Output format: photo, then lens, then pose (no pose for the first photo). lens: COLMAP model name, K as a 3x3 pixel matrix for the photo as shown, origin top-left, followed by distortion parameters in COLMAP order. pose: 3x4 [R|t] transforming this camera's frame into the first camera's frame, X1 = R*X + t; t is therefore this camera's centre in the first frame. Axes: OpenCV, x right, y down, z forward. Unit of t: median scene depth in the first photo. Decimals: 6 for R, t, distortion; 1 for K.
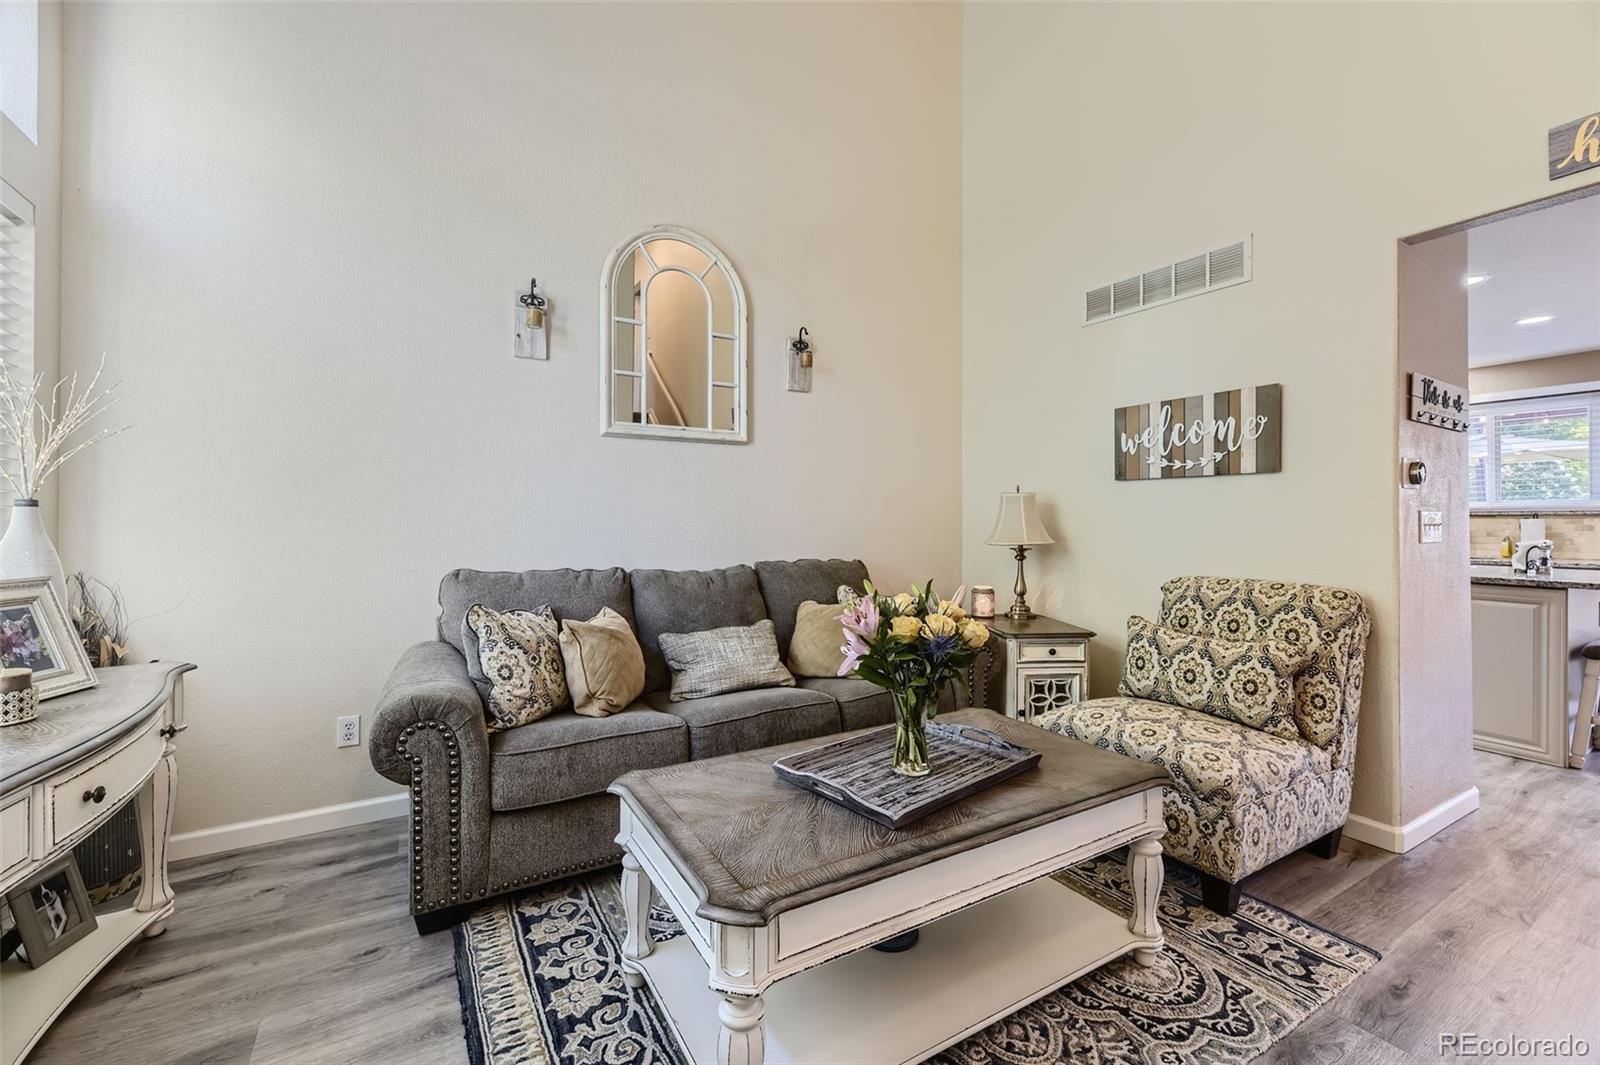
lens RADIAL K [[658.6, 0, 801.4], [0, 658.6, 519.5], [0, 0, 1]] dist [0.002593, 0.000076]
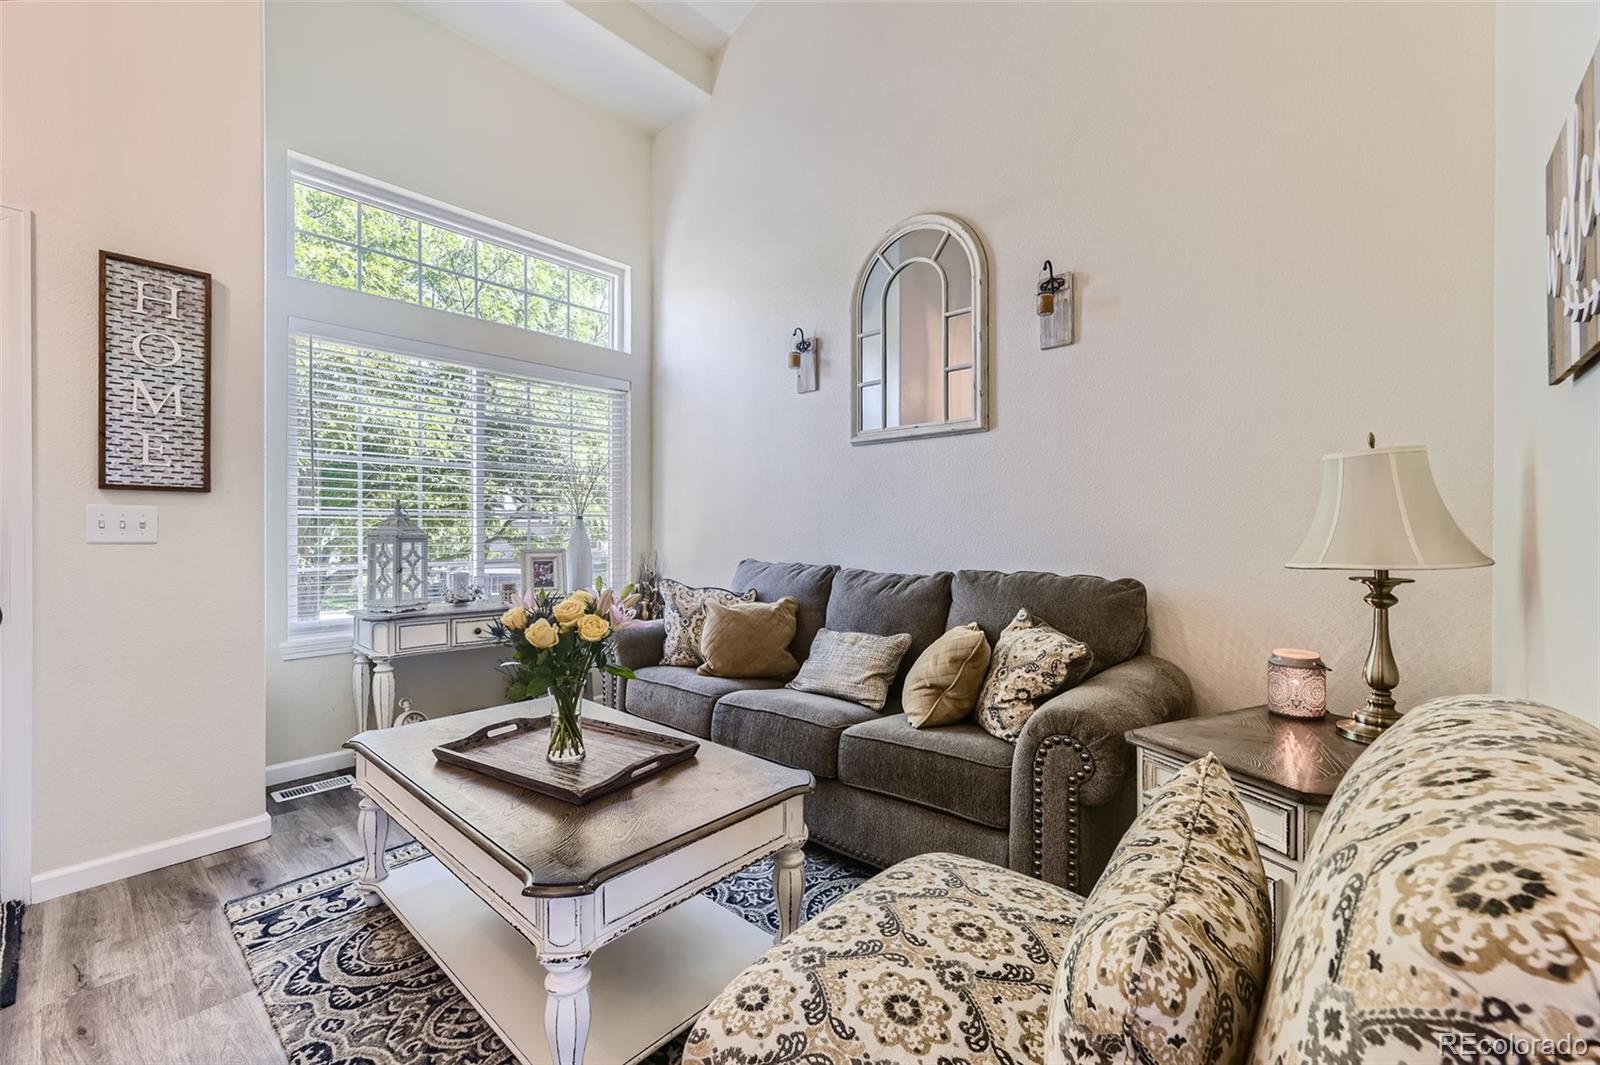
lens RADIAL K [[656.4, 0, 800.0], [0, 656.4, 532.5], [0, 0, 1]] dist [0.002414, 0.000215]
pose [[0.301559, 0.003006, -0.953443, 0.936784], [0.005984, 0.999969, 0.005046, 0.014275], [0.953429, -0.007227, 0.301532, 0.764115]]
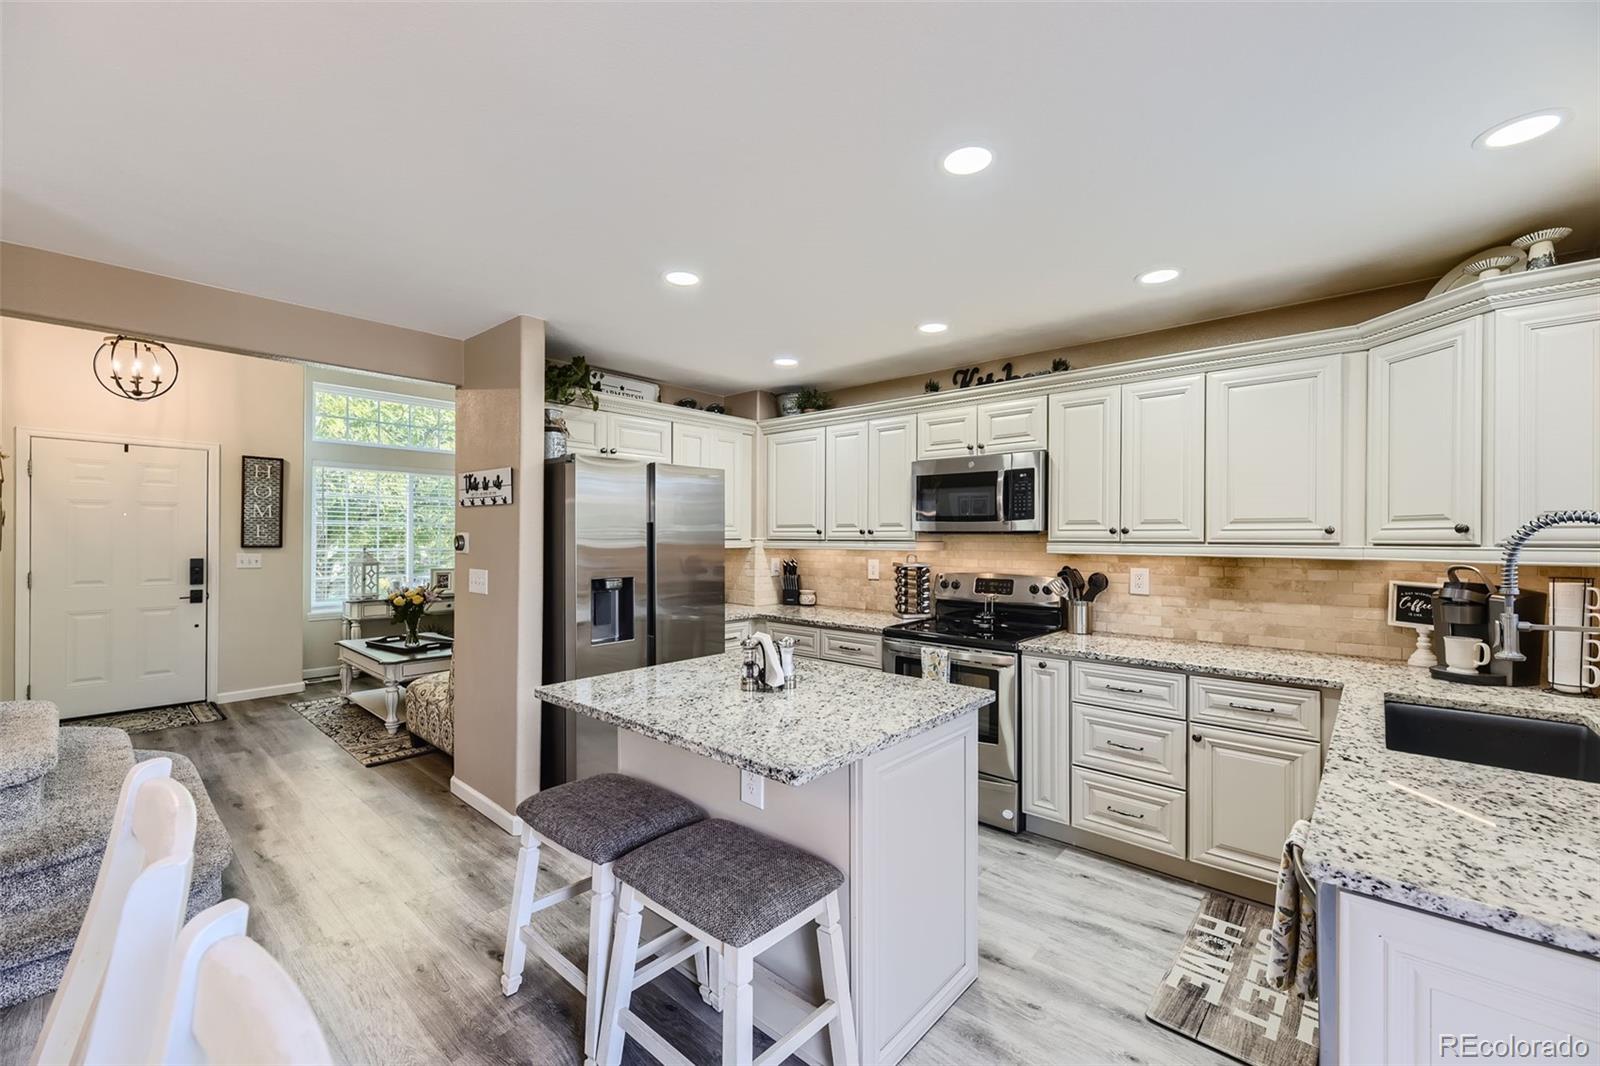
lens RADIAL K [[652.0, 0, 805.3], [0, 652.0, 535.4], [0, 0, 1]] dist [0.008873, -0.000029]
pose [[0.301995, -0.003911, -0.953302, 2.617412], [-0.000884, 0.999990, -0.004383, -0.081895], [0.953309, 0.002166, 0.301988, 1.327535]]
